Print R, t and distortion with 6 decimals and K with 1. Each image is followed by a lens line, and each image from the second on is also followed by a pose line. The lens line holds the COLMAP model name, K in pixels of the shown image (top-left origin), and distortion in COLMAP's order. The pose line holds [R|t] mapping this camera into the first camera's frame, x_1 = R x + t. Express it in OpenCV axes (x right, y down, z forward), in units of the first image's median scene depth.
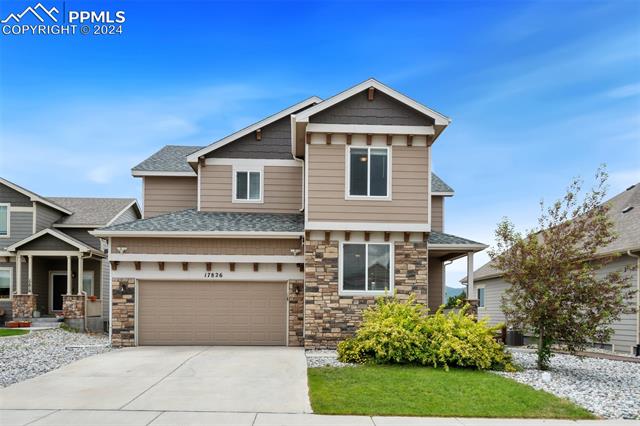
lens RADIAL K [[497.8, 0, 320.4], [0, 497.8, 216.7], [0, 0, 1]] dist [0.006598, 0.000018]
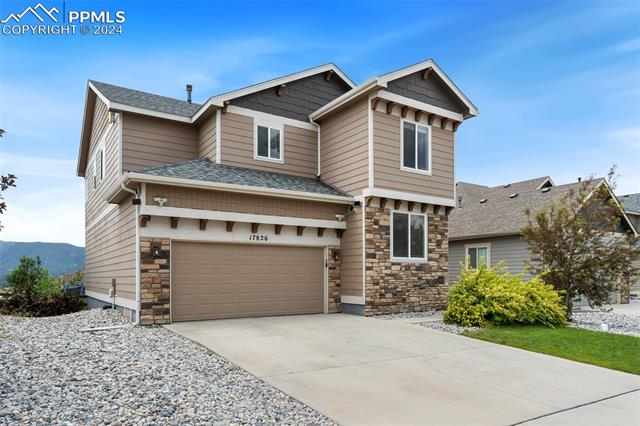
lens RADIAL K [[421.3, 0, 319.9], [0, 421.3, 208.3], [0, 0, 1]] dist [0.007522, 0.002844]
pose [[0.866542, 0.070485, 0.494102, -0.506604], [-0.085658, 0.996292, 0.008101, 0.050568], [-0.491699, -0.049344, 0.869366, 0.305882]]
